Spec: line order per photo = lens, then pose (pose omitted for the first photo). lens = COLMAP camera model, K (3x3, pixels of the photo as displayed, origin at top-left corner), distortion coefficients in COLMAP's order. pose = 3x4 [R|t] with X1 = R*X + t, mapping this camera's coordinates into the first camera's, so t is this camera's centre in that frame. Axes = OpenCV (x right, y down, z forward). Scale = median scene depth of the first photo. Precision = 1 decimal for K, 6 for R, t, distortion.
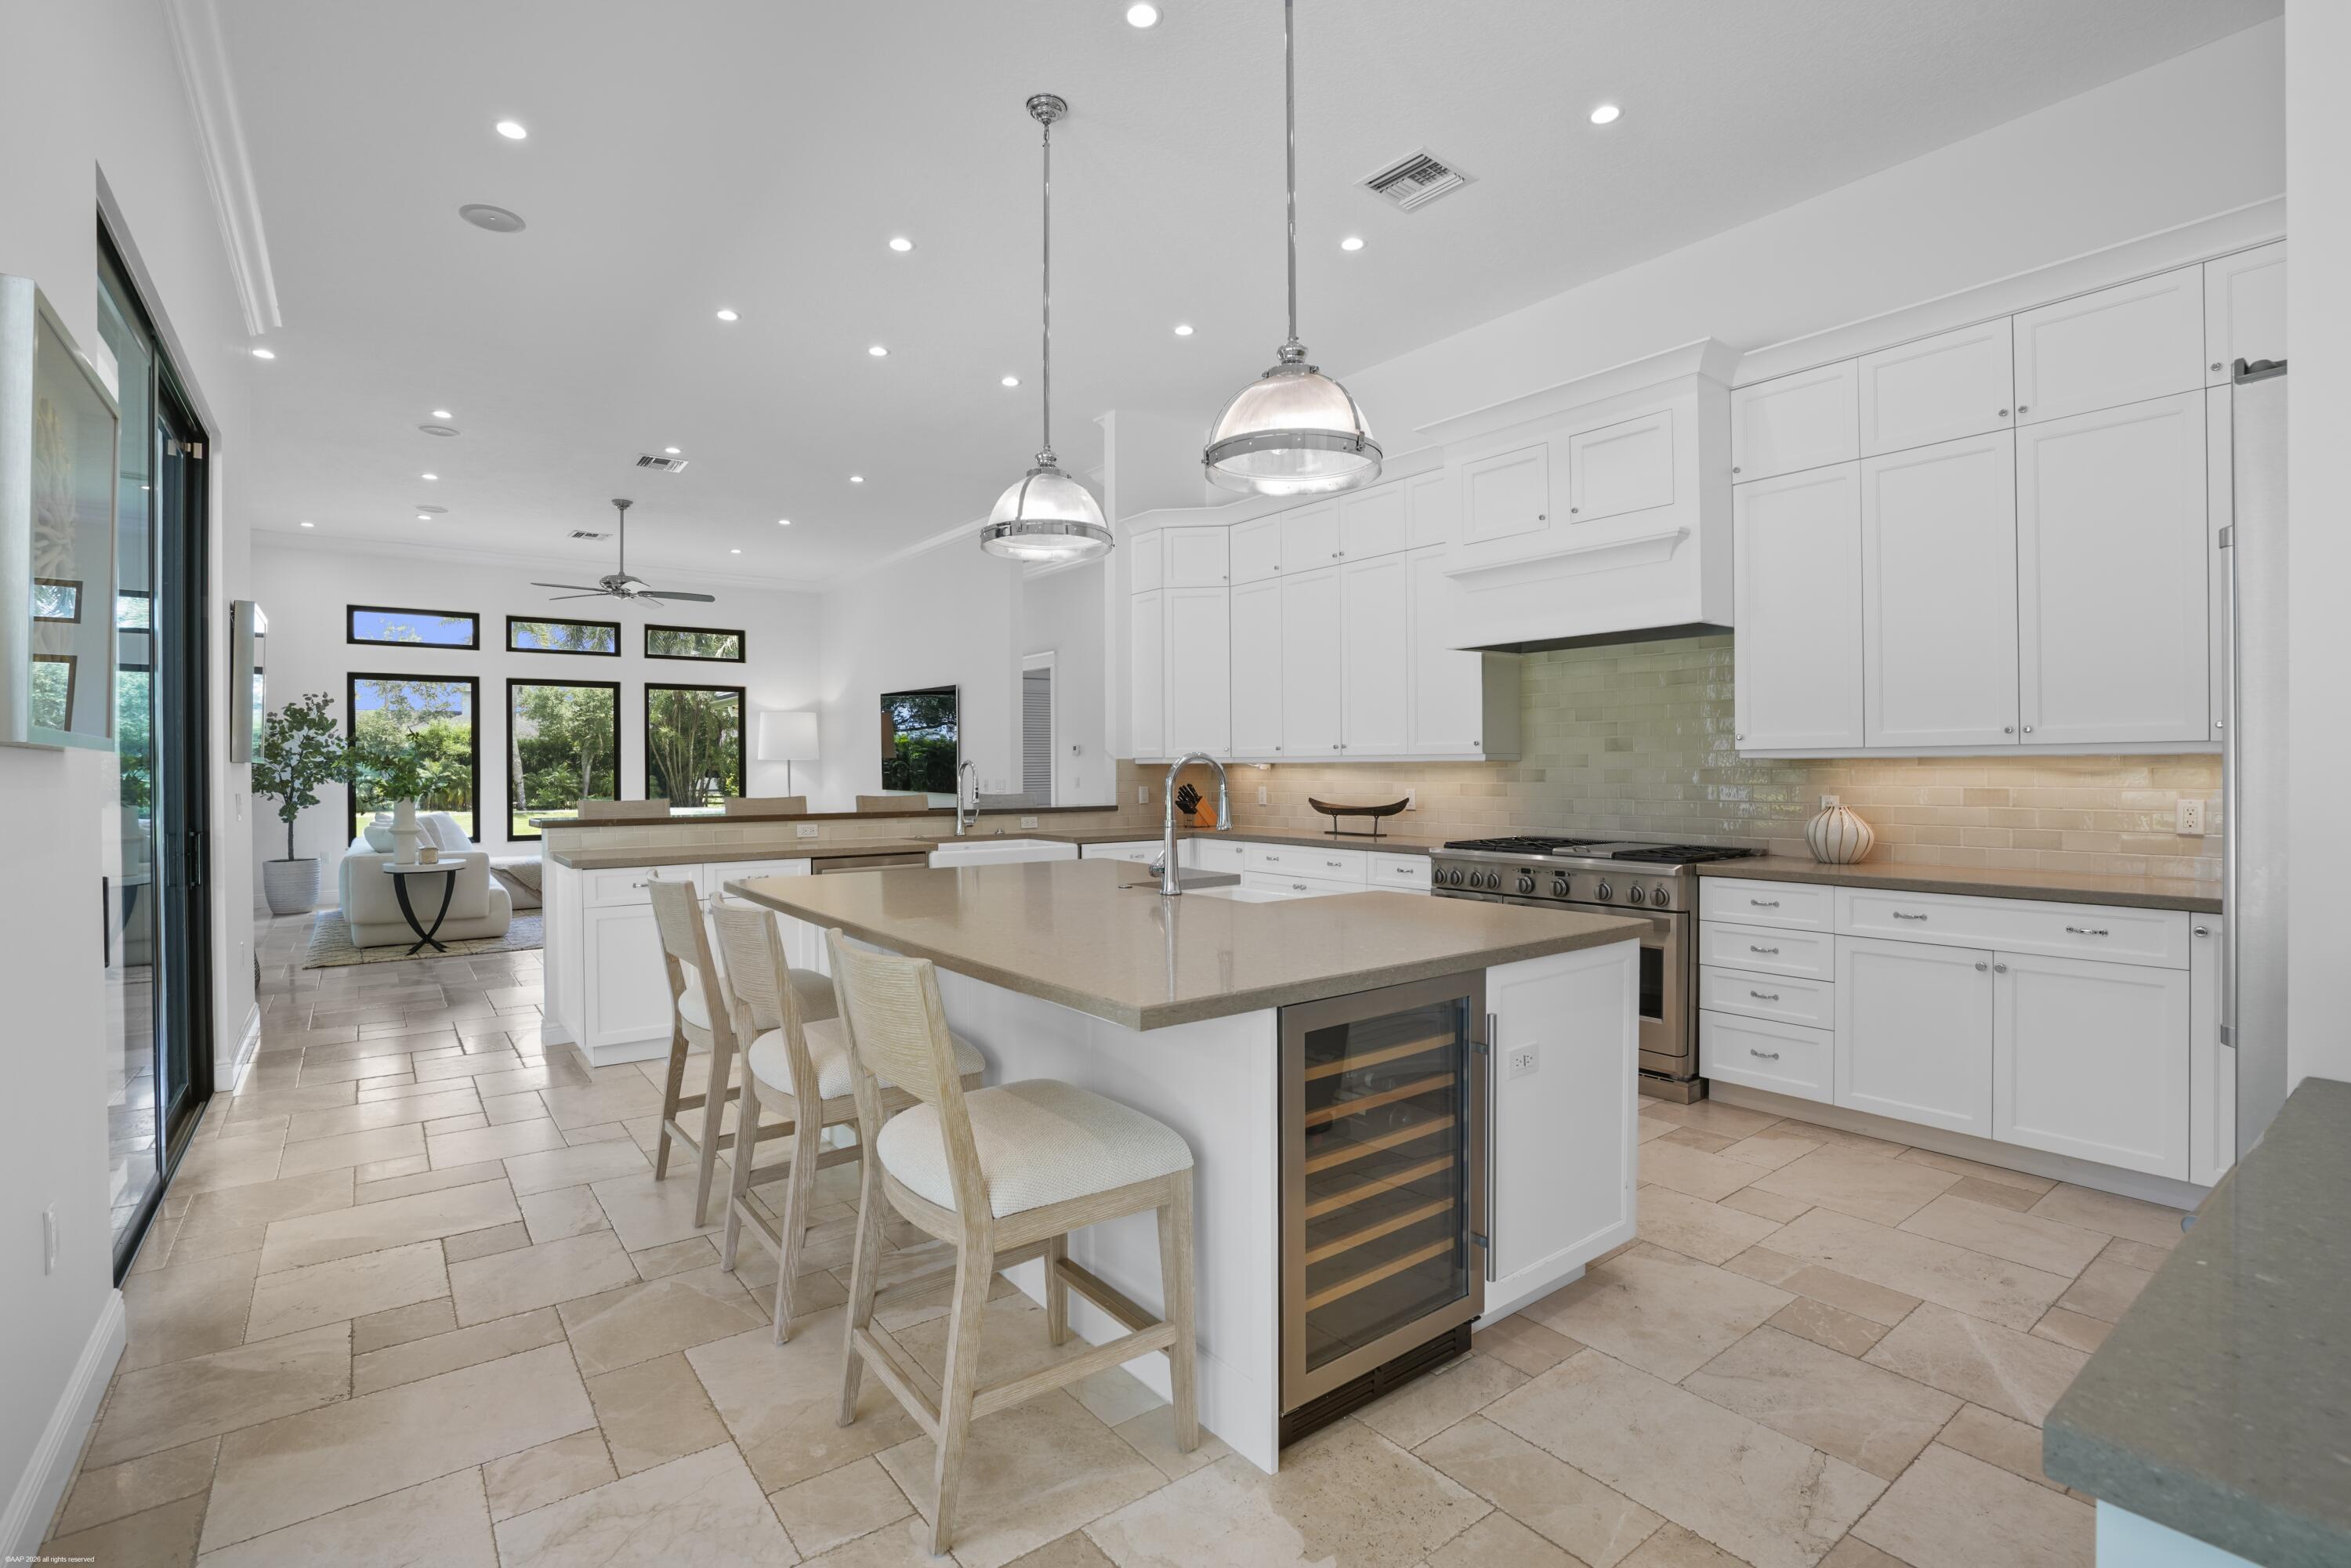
lens RADIAL K [[1081.7, 0, 1165.2], [0, 1081.7, 786.9], [0, 0, 1]] dist [-0.055560, 0.020446]
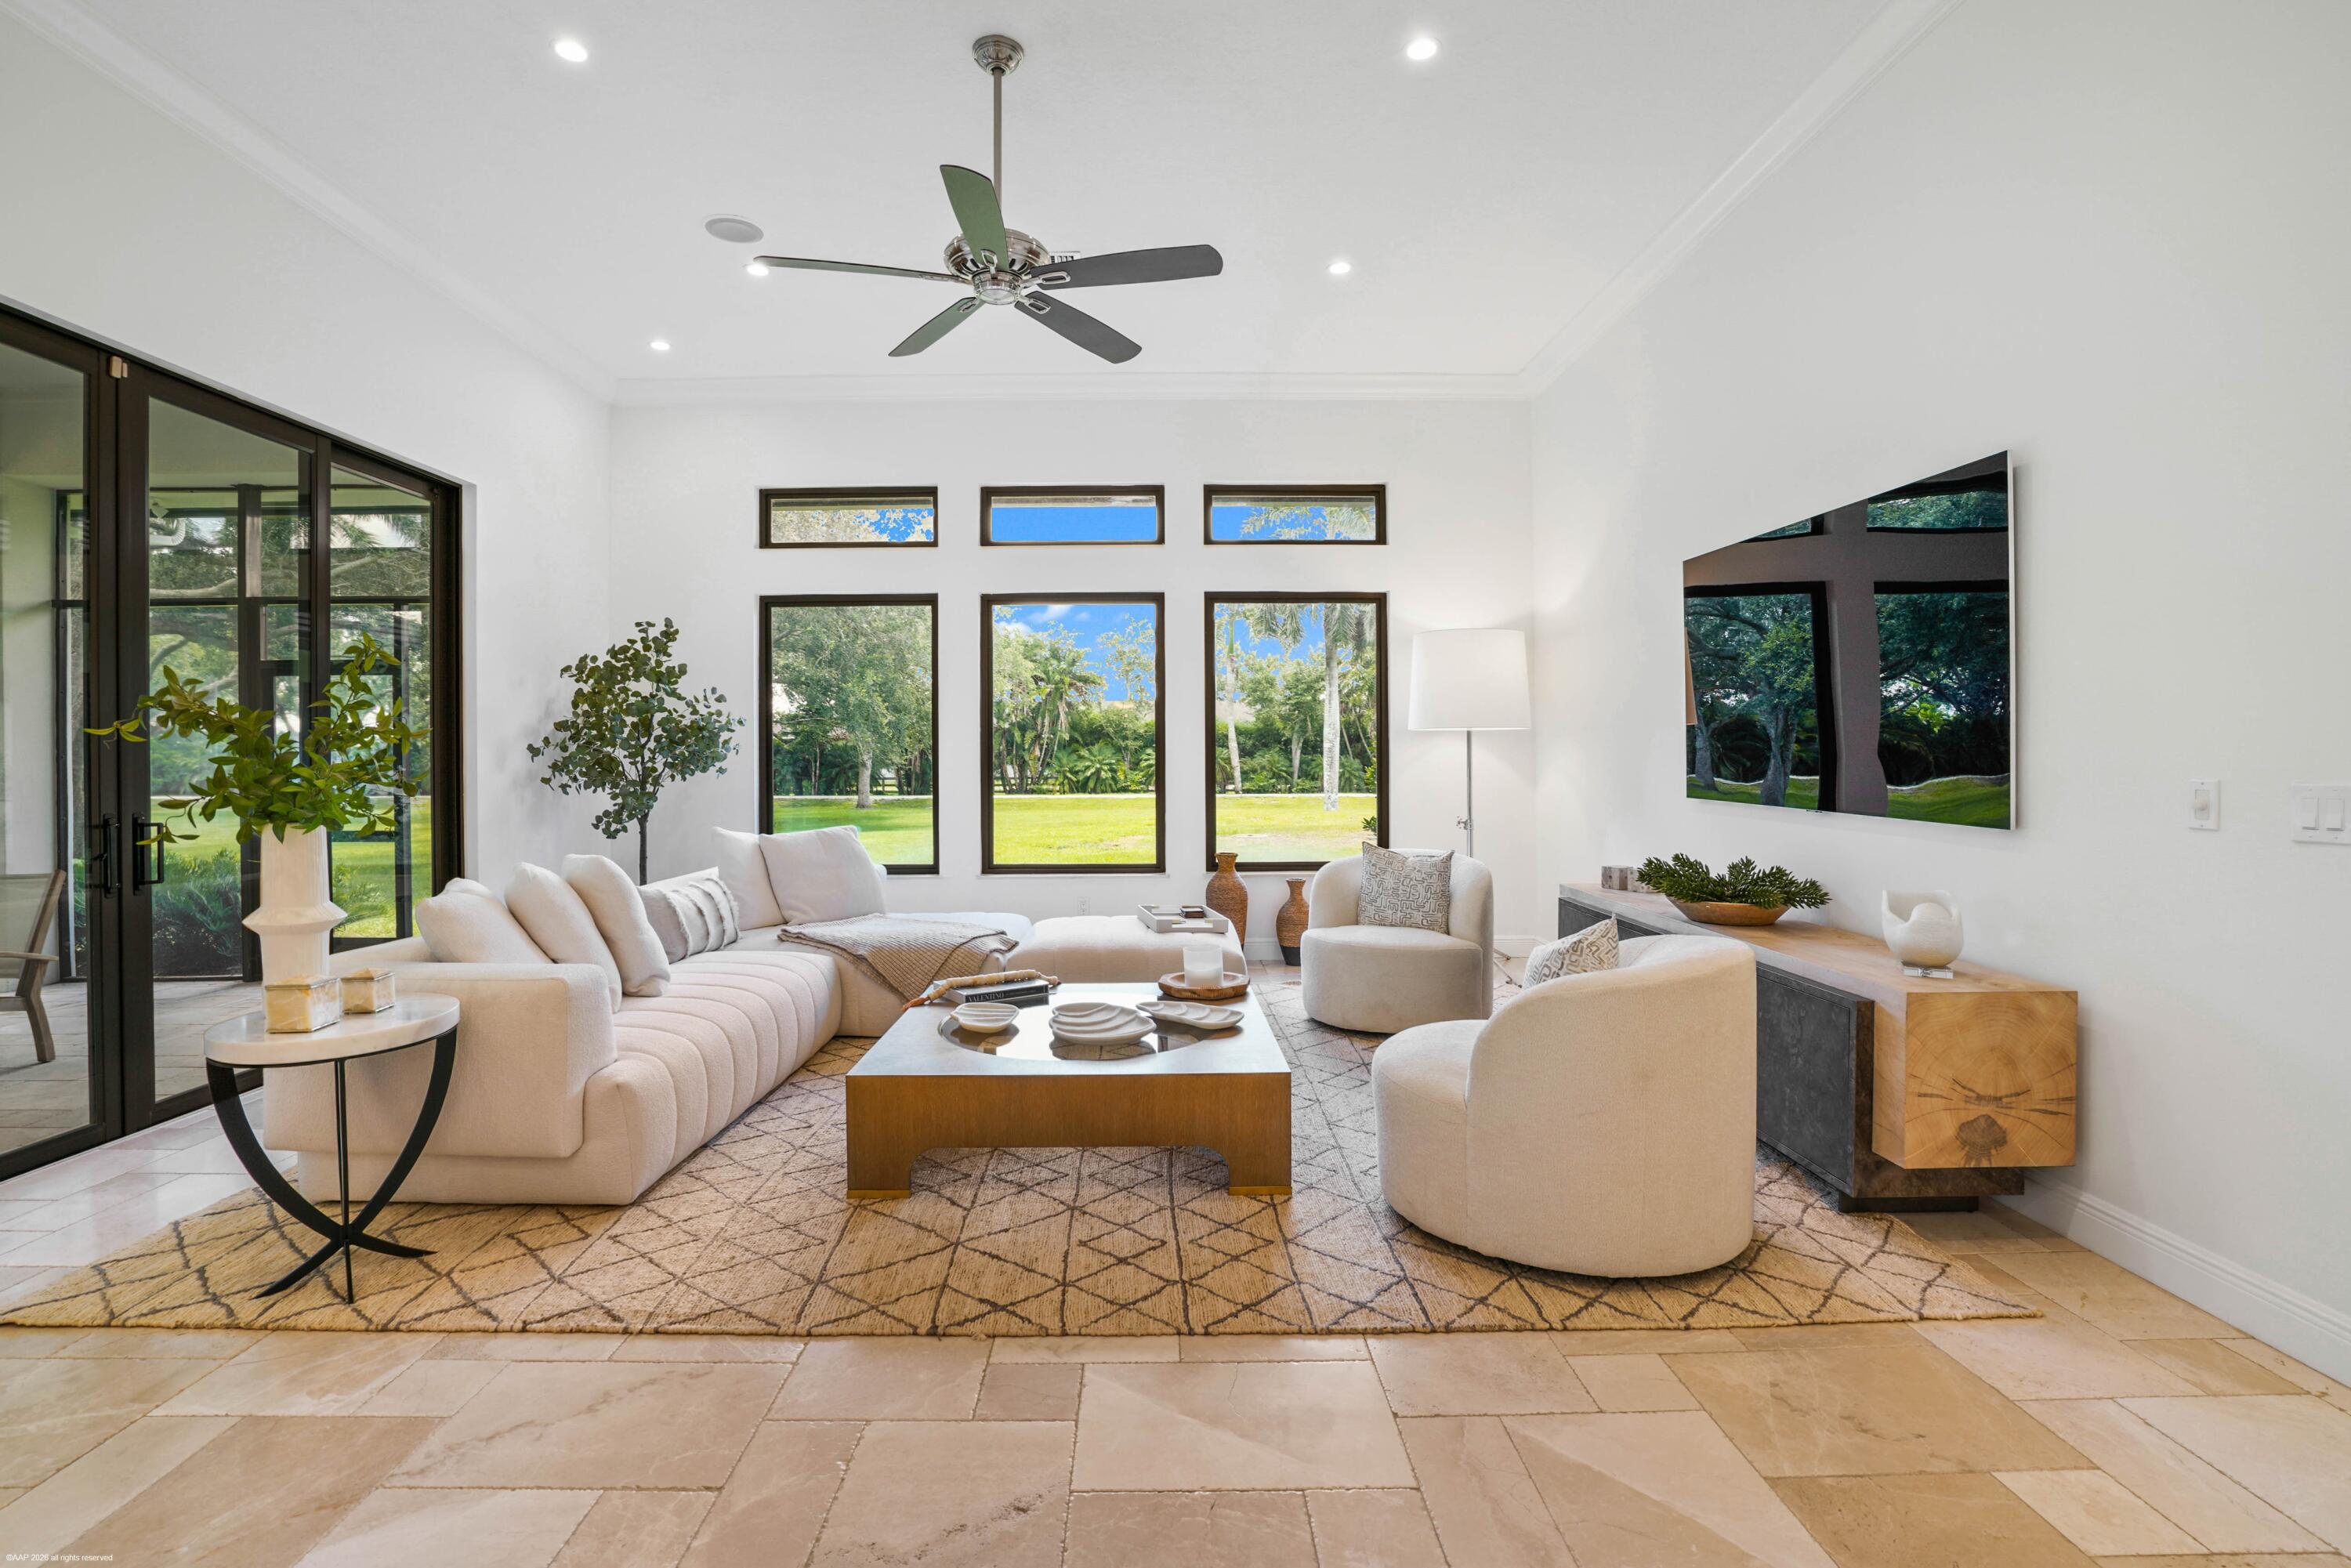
lens RADIAL K [[1097.1, 0, 1163.5], [0, 1097.1, 767.6], [0, 0, 1]] dist [-0.064429, 0.027604]
pose [[0.803474, 0.004625, -0.595322, -0.591685], [-0.006491, 0.999978, -0.000991, -0.022303], [0.595305, 0.004661, 0.803486, 1.855454]]
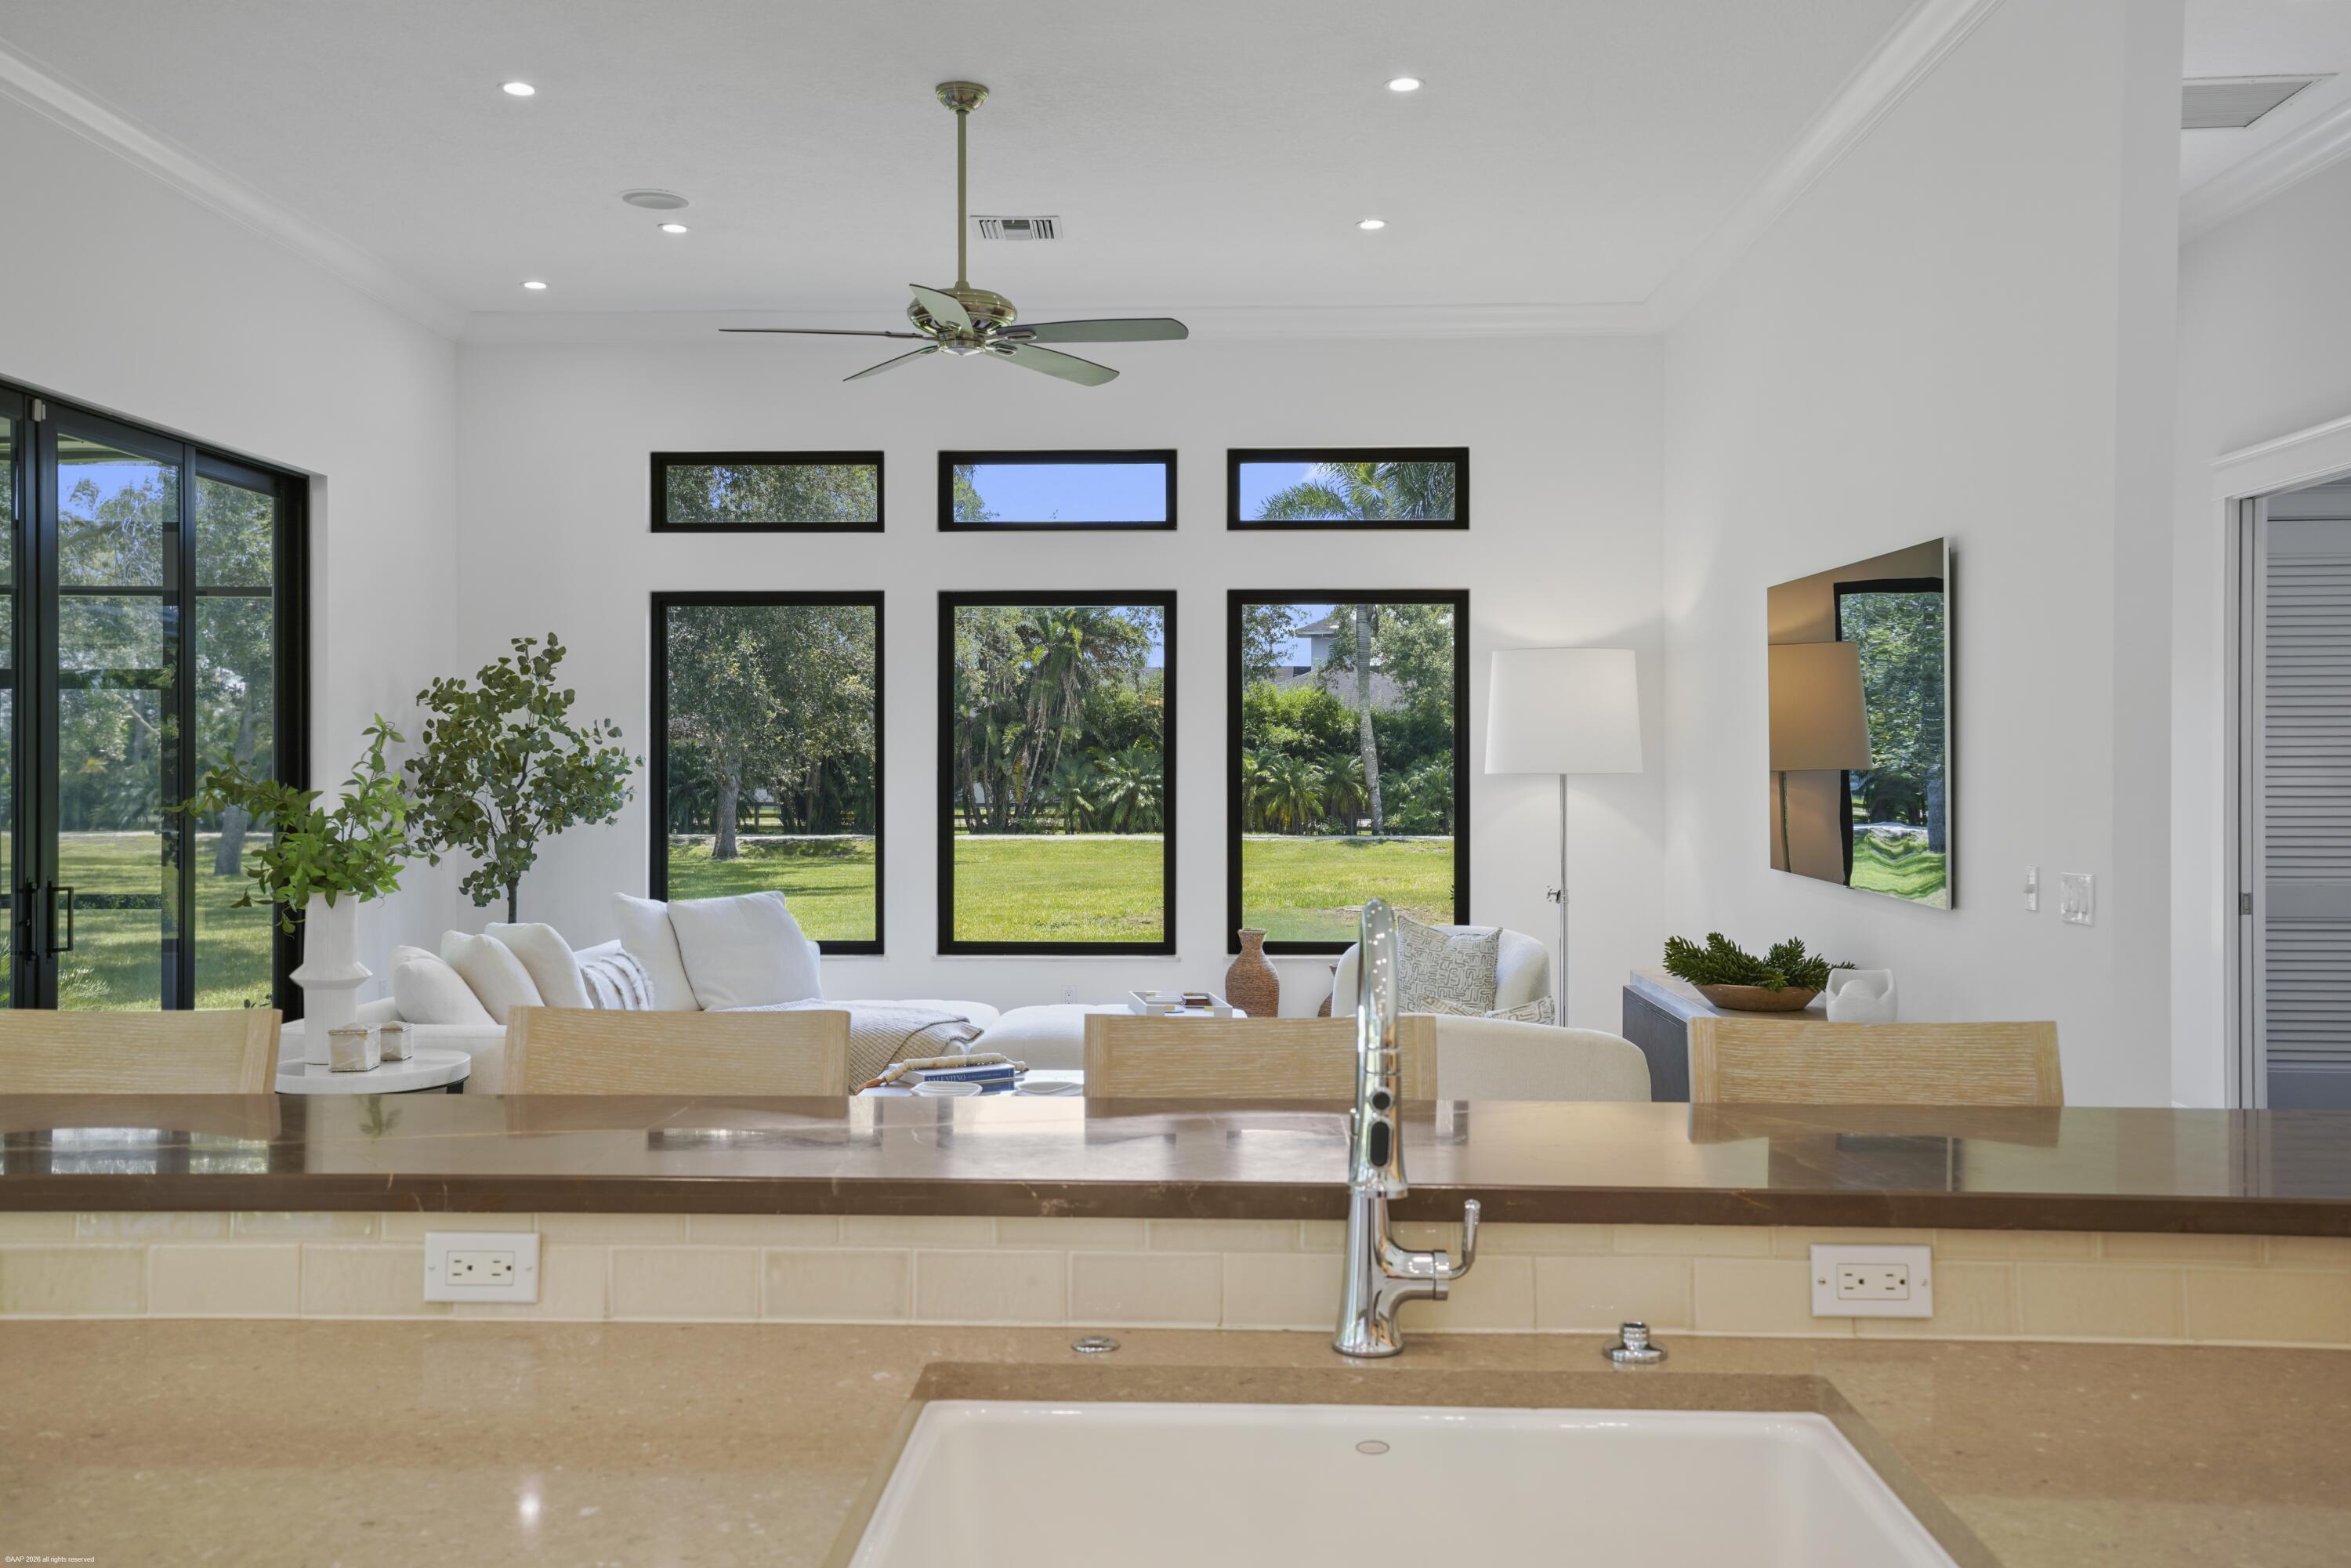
lens RADIAL K [[2002.8, 0, 1175.5], [0, 2002.8, 784.0], [0, 0, 1]] dist [0.035724, 0.001763]
pose [[0.778123, 0.009944, -0.628033, -0.031230], [-0.012978, 0.999916, -0.000247, -0.070829], [0.627978, 0.008343, 0.778187, 1.290224]]
